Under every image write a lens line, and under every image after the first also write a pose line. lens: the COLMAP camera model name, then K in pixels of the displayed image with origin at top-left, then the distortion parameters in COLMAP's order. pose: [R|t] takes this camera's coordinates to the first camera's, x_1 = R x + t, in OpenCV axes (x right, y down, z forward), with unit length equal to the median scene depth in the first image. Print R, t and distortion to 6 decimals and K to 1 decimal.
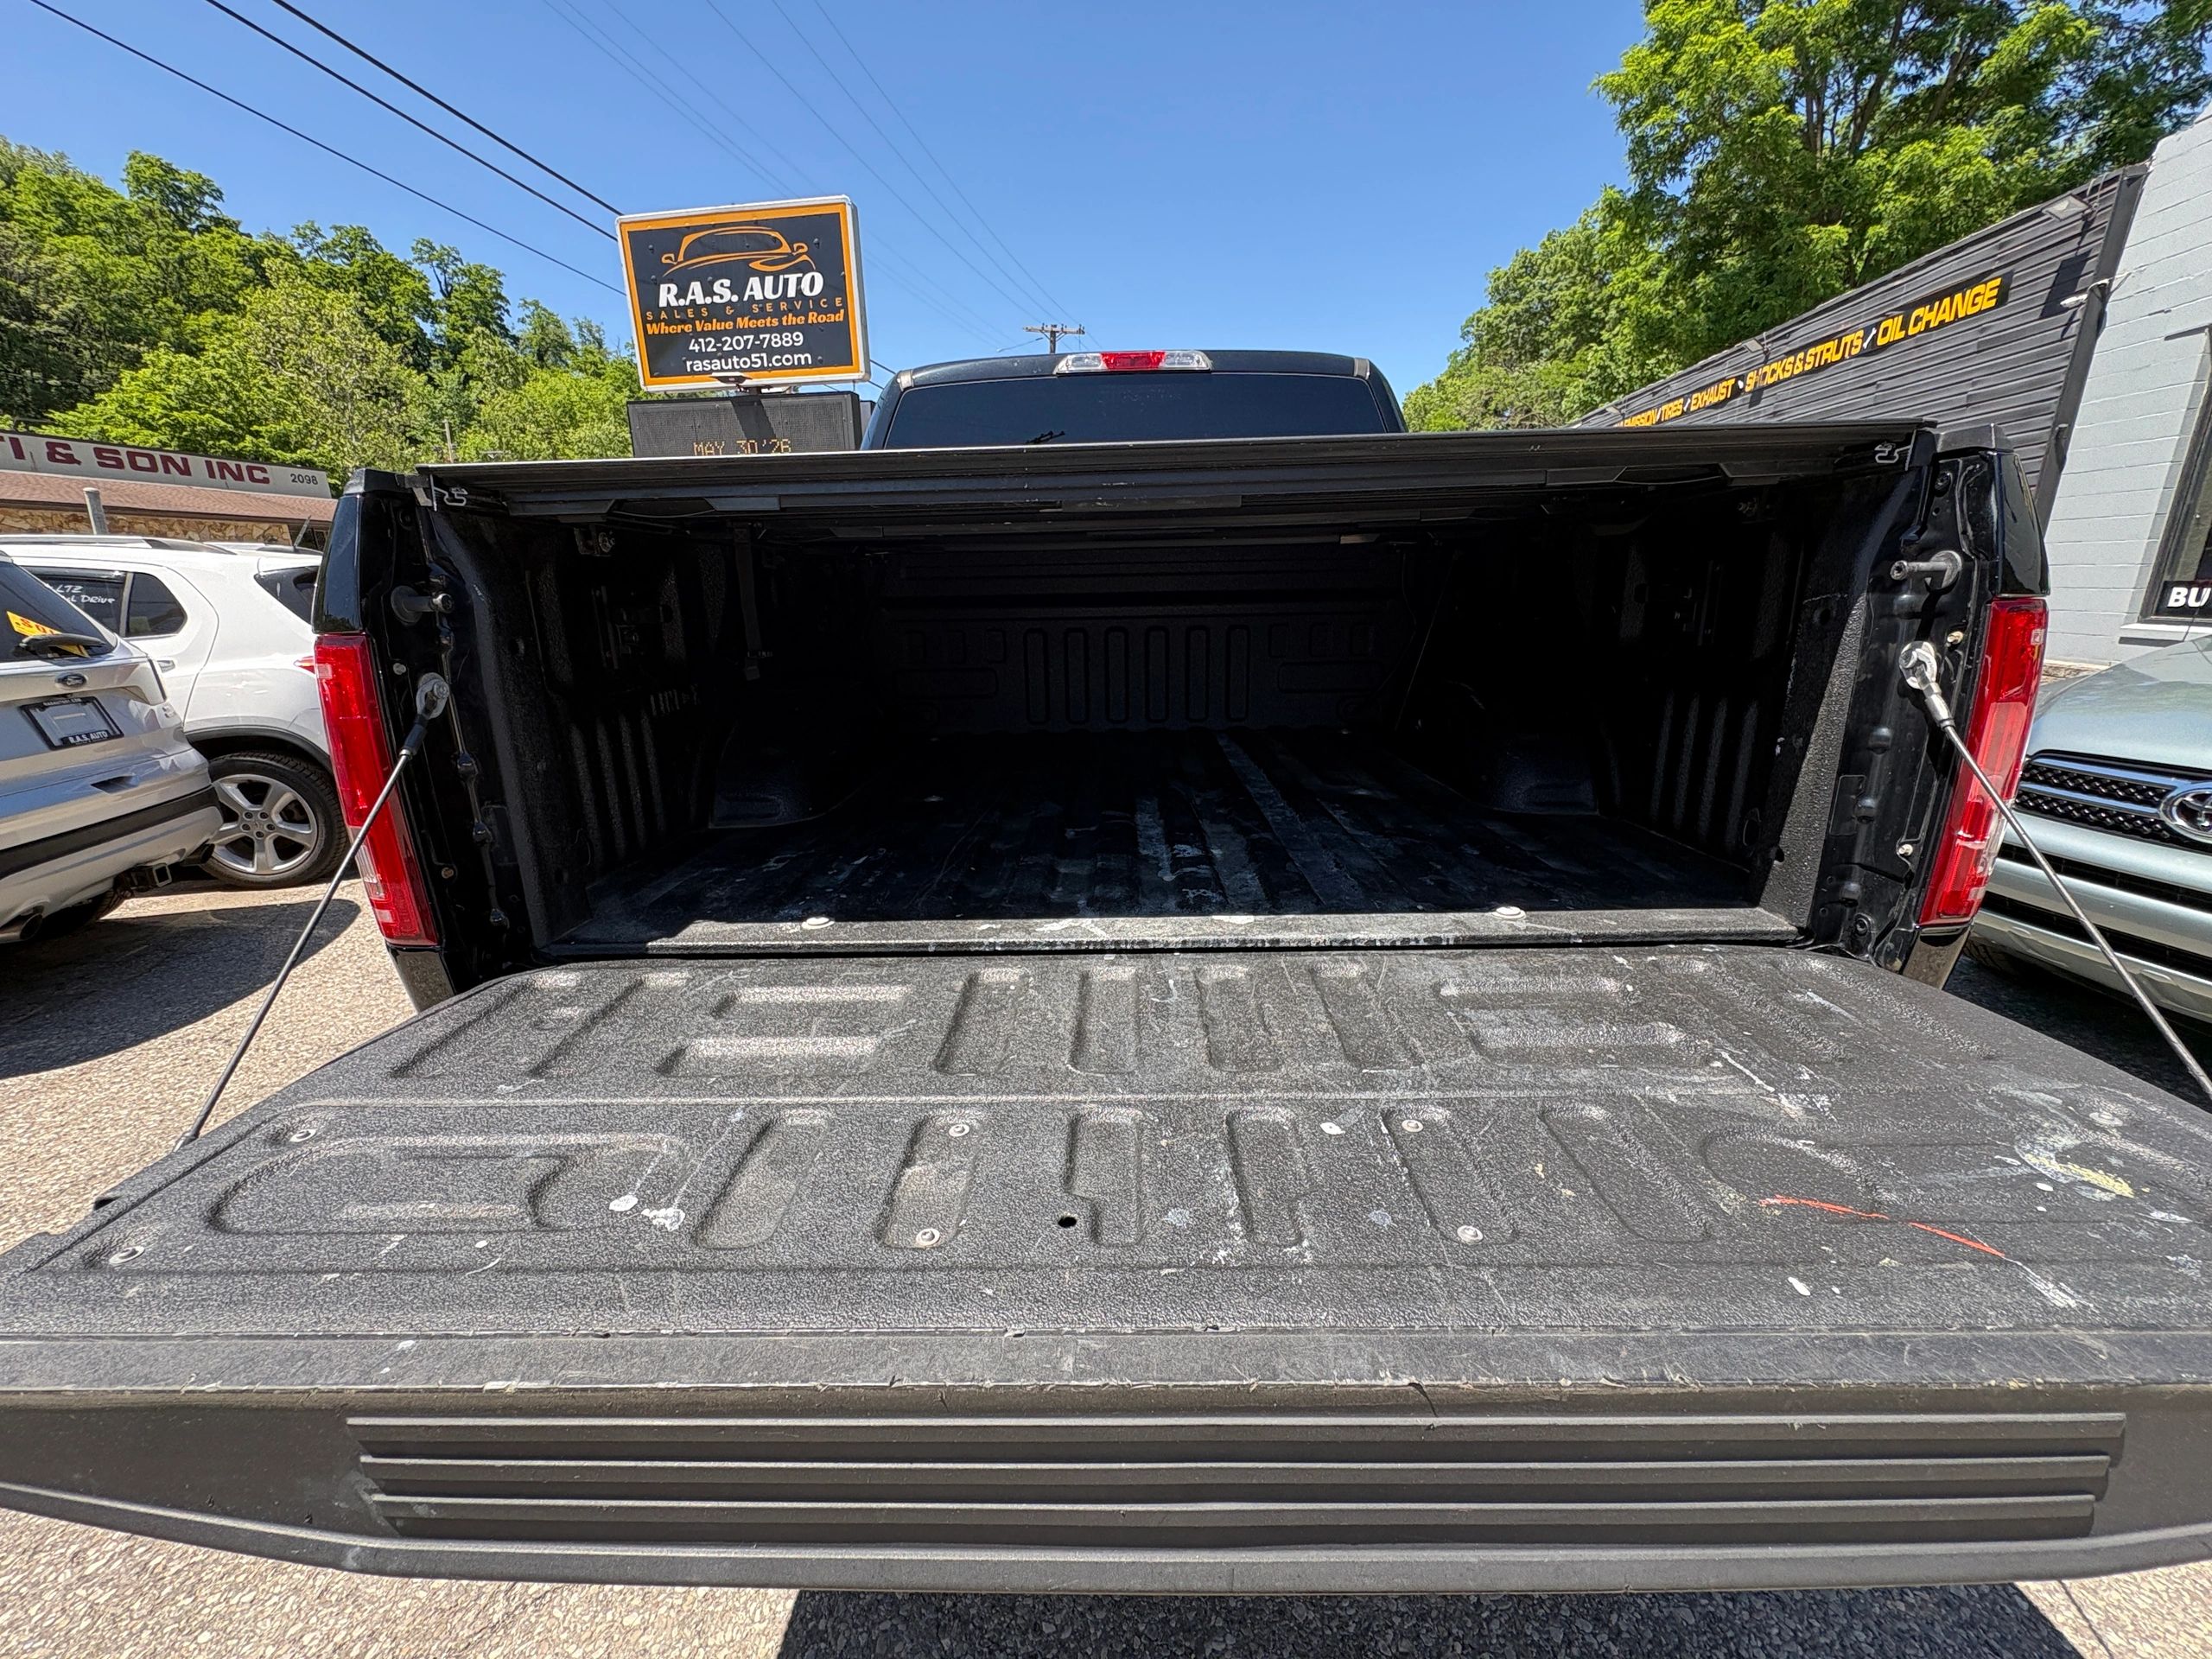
lens RADIAL K [[880.3, 0, 1106.0], [0, 880.3, 829.5], [0, 0, 1]] dist [0.001514, 0.000210]
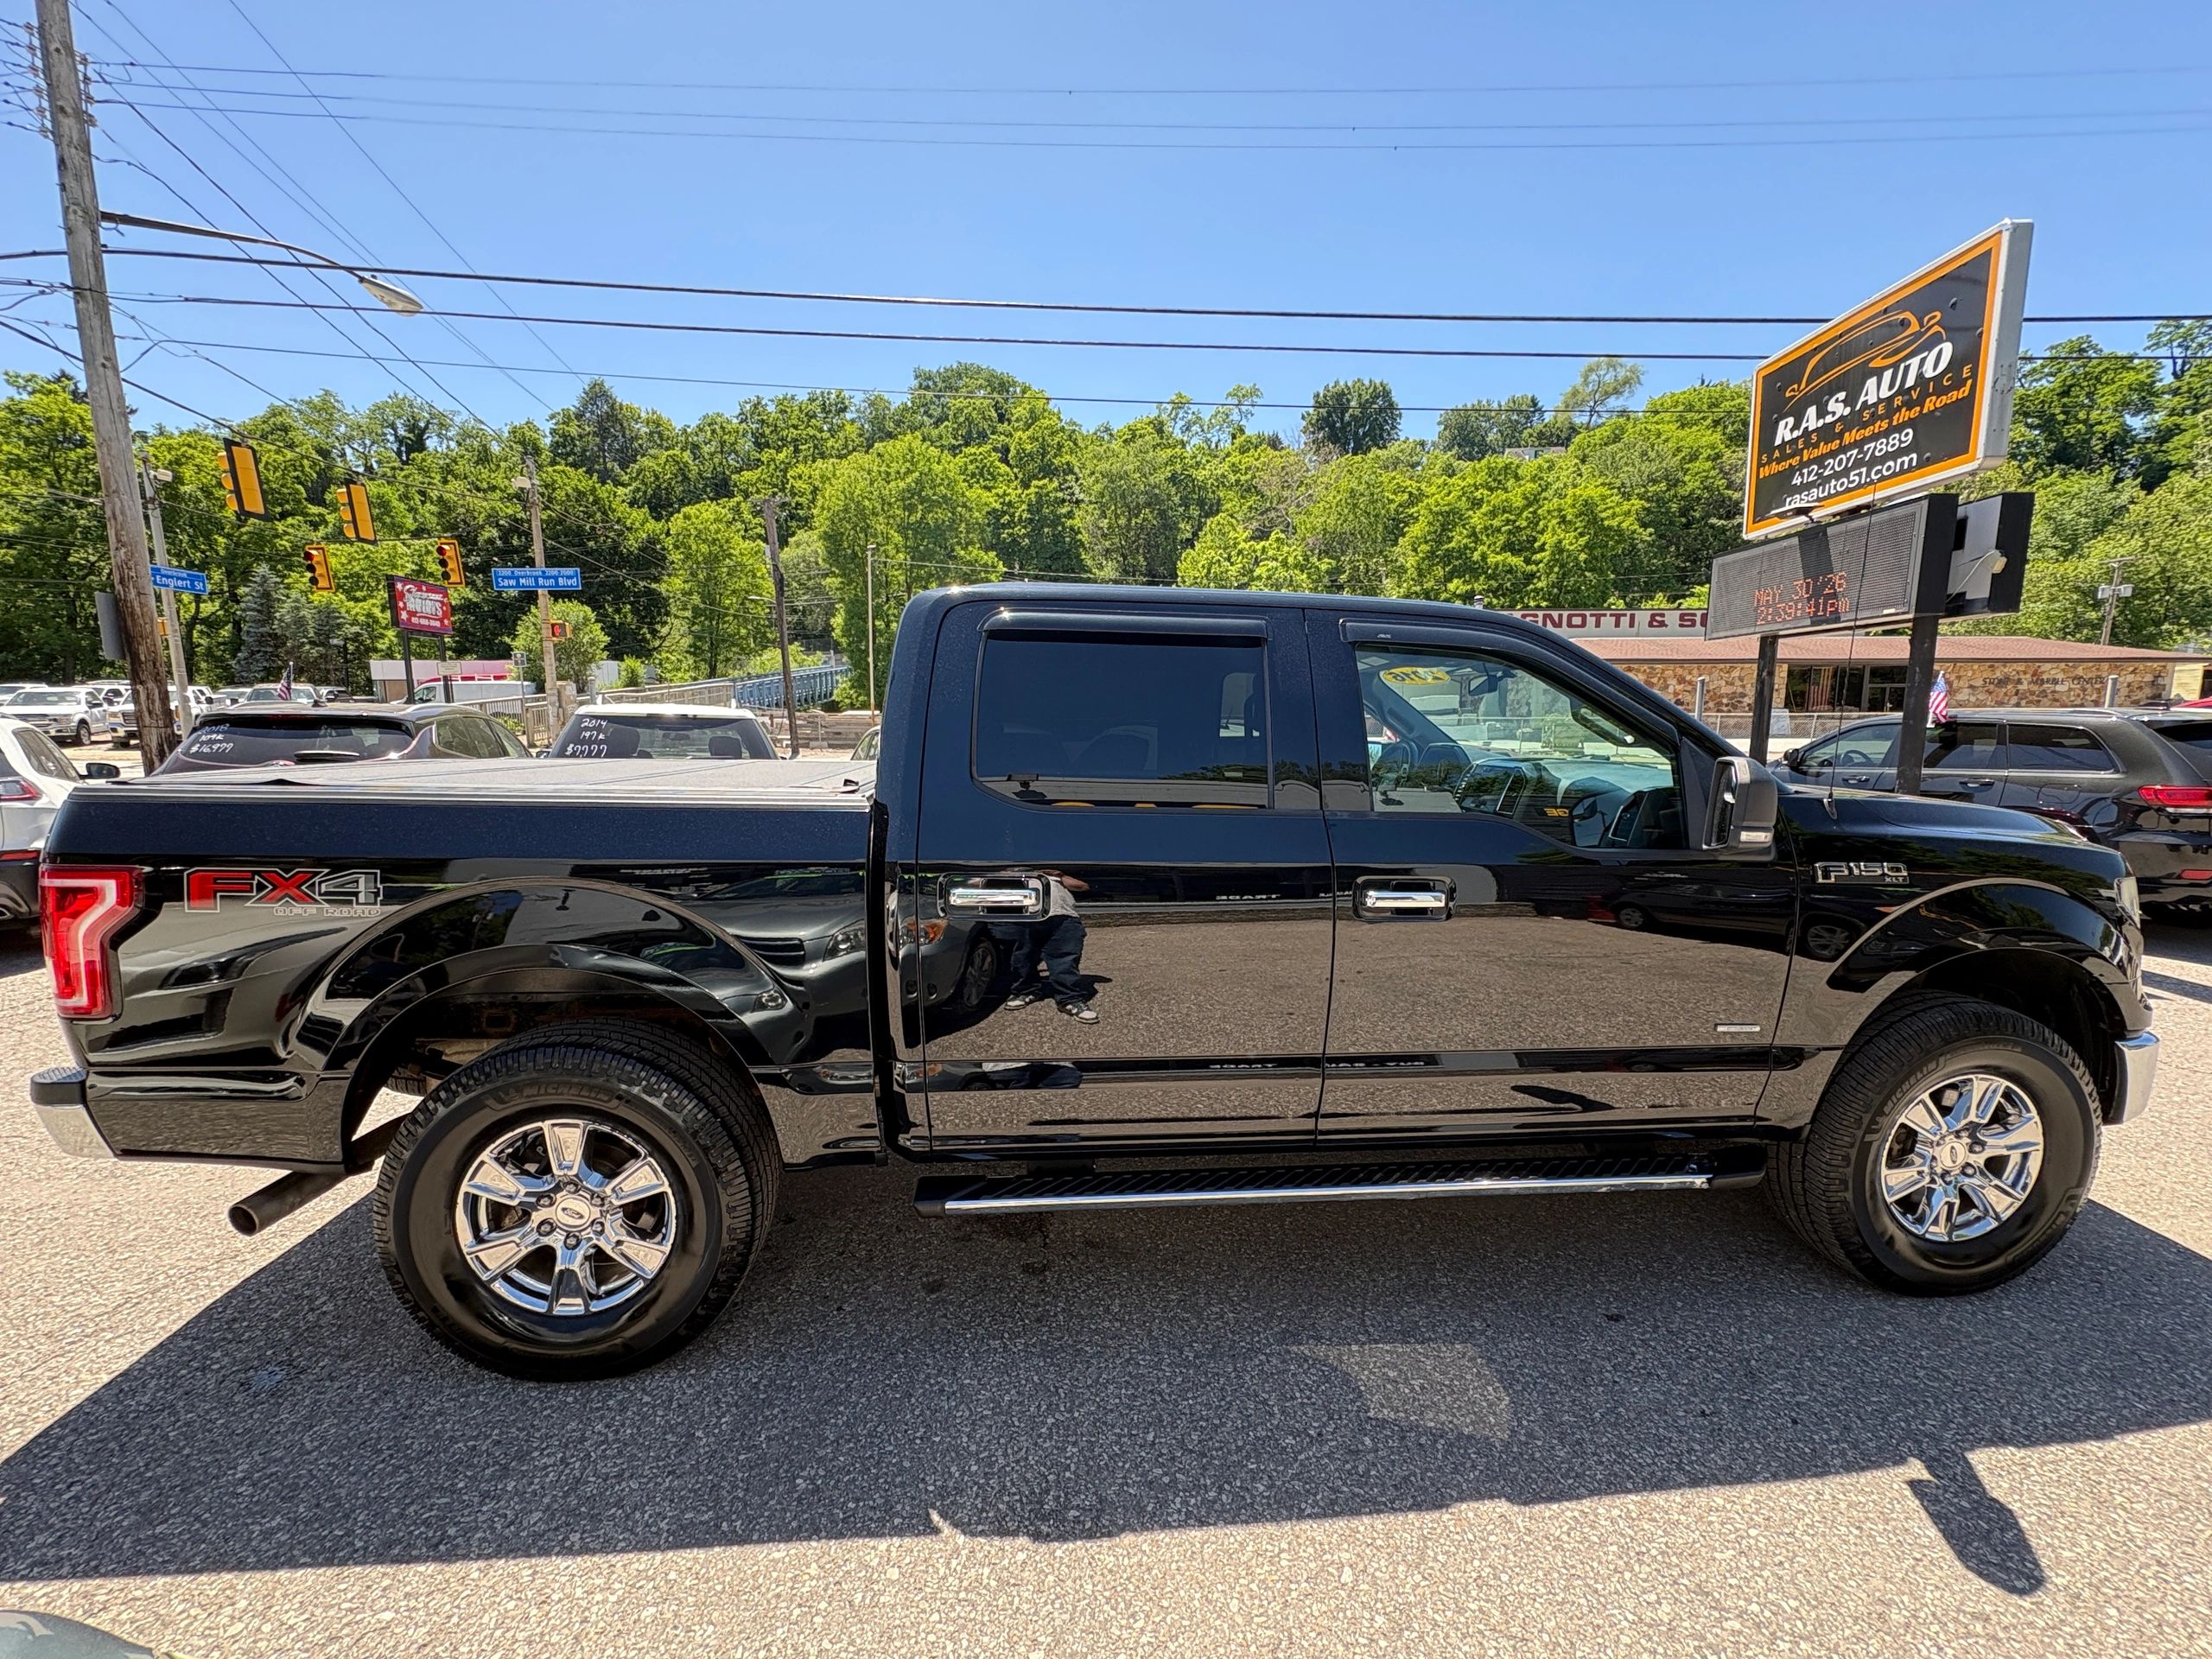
lens RADIAL K [[880.3, 0, 1106.0], [0, 880.3, 829.5], [0, 0, 1]] dist [0.001514, 0.000210]
pose [[0.110476, 0.139349, -0.984061, 0.354950], [-0.271418, 0.956716, 0.105006, -0.129325], [0.956100, 0.255491, 0.143516, 0.320393]]
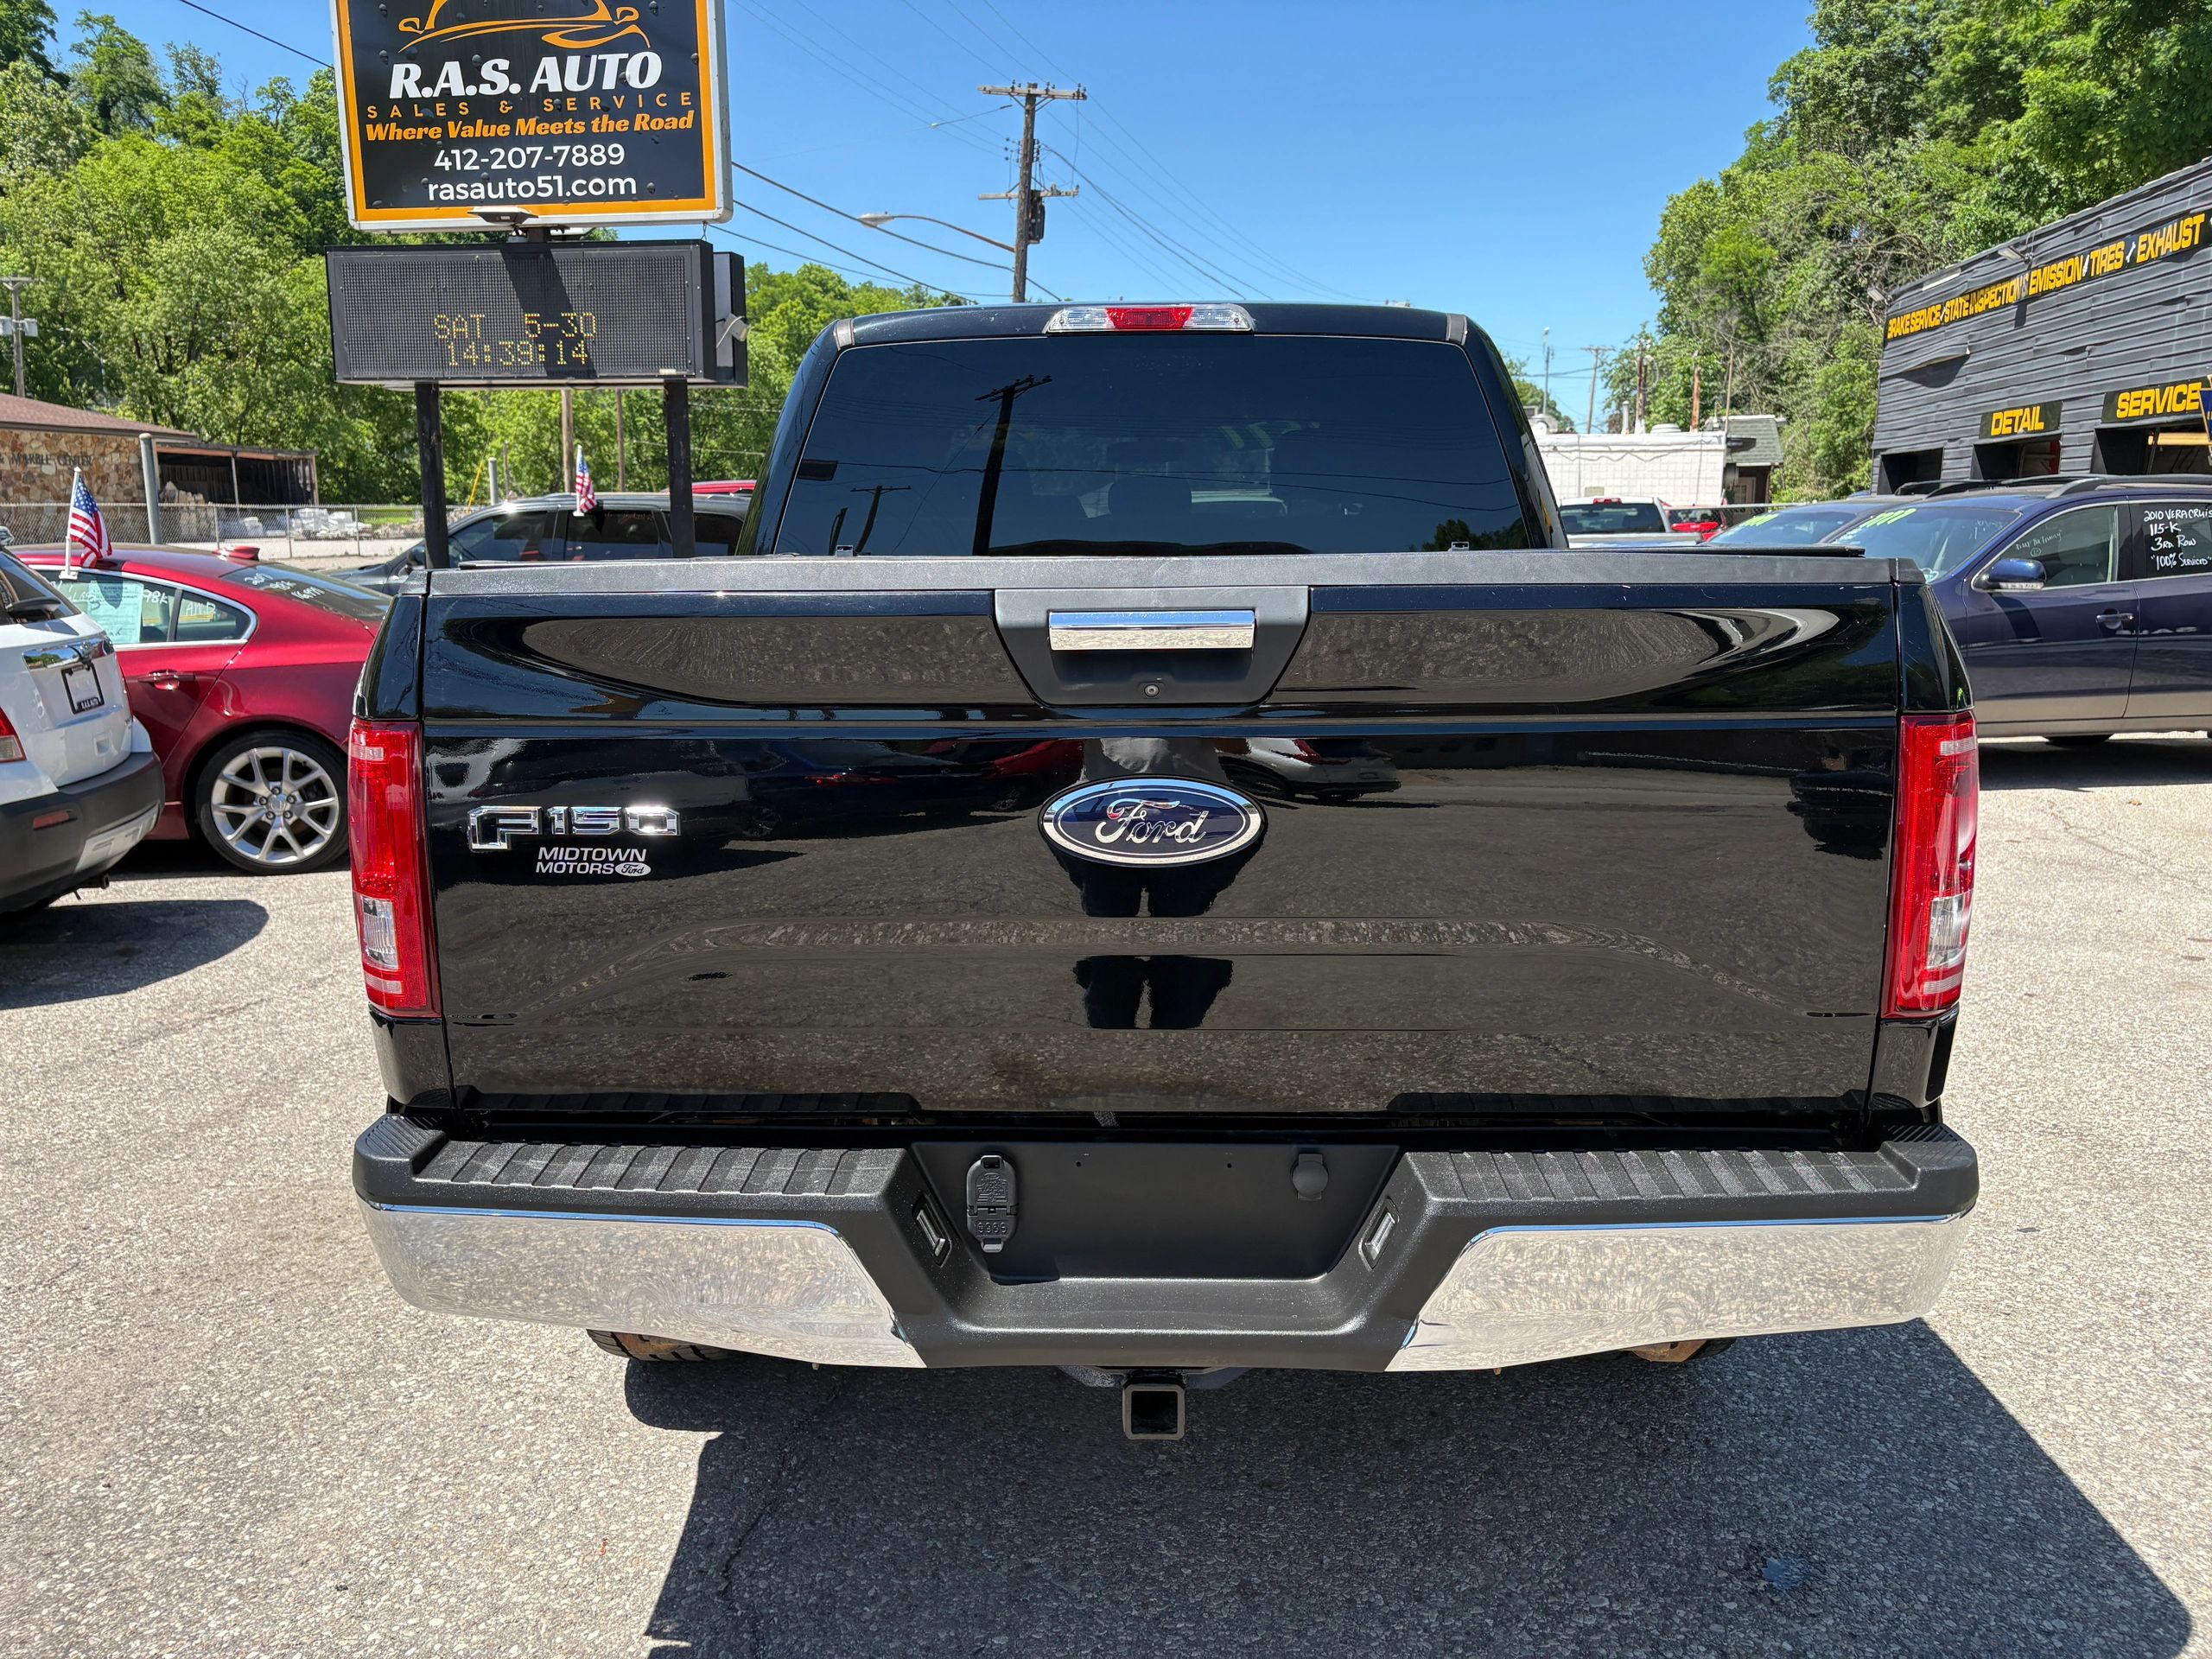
lens RADIAL K [[1661.5, 0, 1109.8], [0, 1661.5, 820.0], [0, 0, 1]] dist [0.052190, -0.056786]
pose [[0.999873, 0.015742, -0.002429, 0.002138], [-0.015904, 0.995095, -0.097642, 0.009386], [0.000880, 0.097668, 0.995219, -0.108303]]
